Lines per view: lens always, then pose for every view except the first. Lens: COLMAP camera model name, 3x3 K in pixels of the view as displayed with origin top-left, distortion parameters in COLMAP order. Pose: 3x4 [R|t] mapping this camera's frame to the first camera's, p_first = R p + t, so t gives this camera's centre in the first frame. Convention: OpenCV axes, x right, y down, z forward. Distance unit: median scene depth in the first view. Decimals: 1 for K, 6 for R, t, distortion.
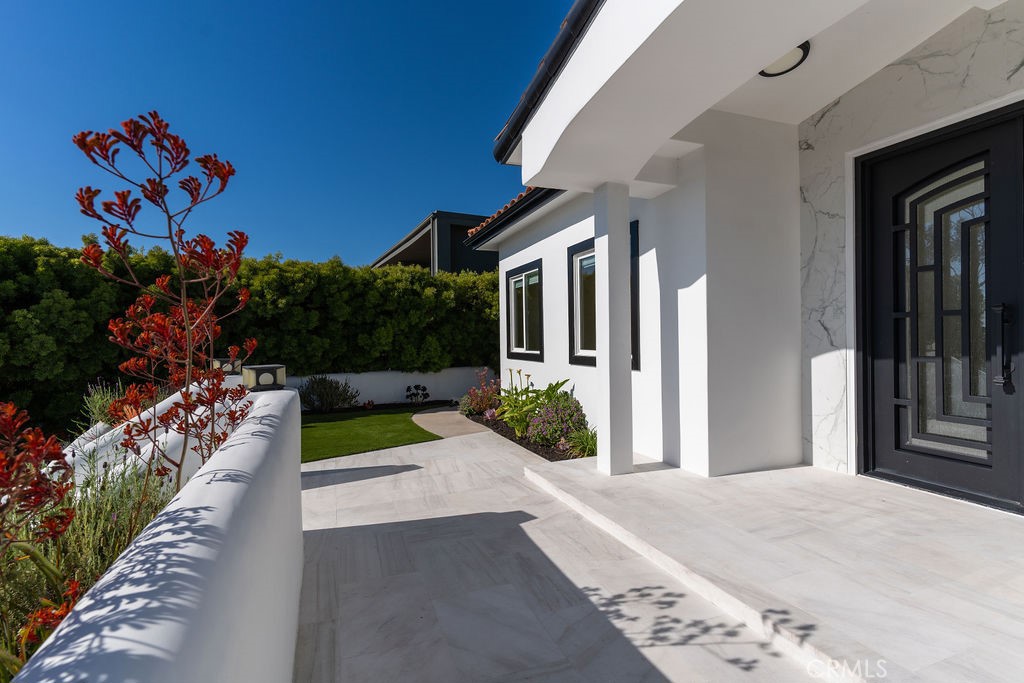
lens RADIAL K [[486.1, 0, 512.0], [0, 486.1, 341.5], [0, 0, 1]] dist [0.001650, -0.000109]
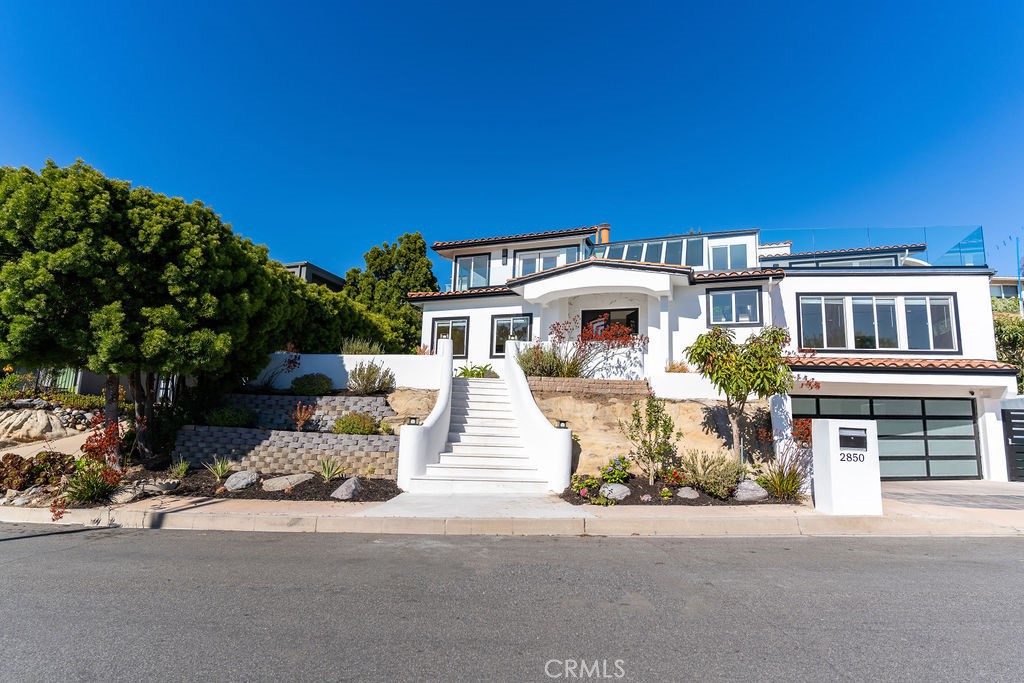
lens RADIAL K [[544.1, 0, 512.0], [0, 544.1, 341.5], [0, 0, 1]] dist [0.000336, 0.000000]
pose [[0.681164, 0.148010, 0.717014, -1.935350], [-0.042318, 0.985674, -0.163266, 0.434729], [-0.730907, 0.080868, 0.677669, -1.097189]]
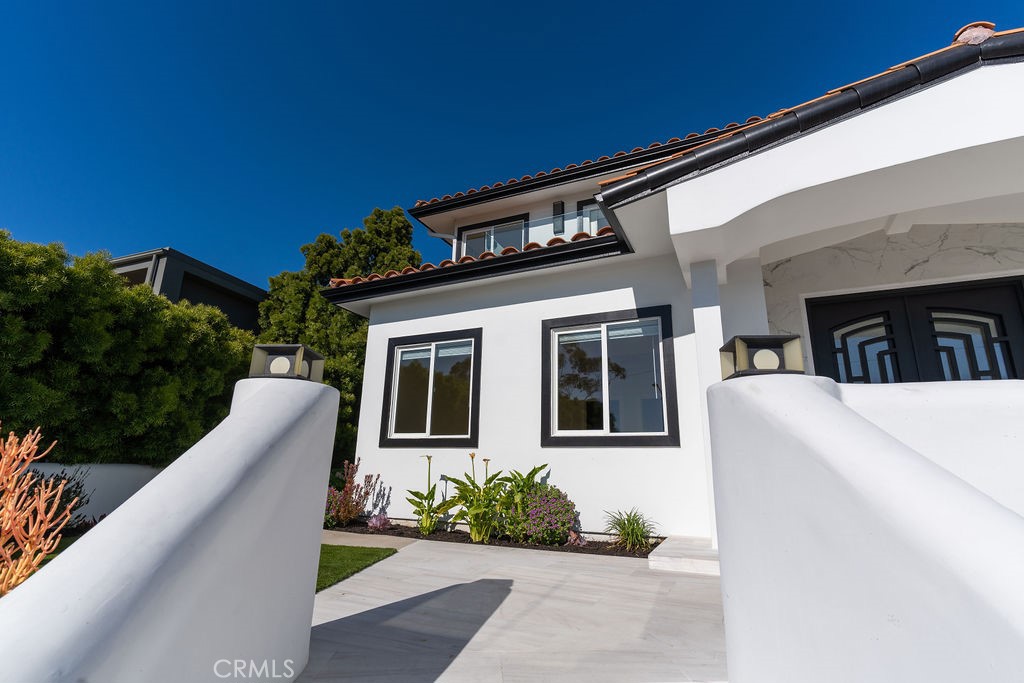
lens RADIAL K [[486.1, 0, 512.0], [0, 486.1, 341.5], [0, 0, 1]] dist [0.001650, -0.000109]
pose [[0.720041, 0.210636, 0.661191, -0.543050], [-0.029625, 0.961281, -0.273973, 0.106127], [-0.693299, 0.177684, 0.698401, 0.394069]]
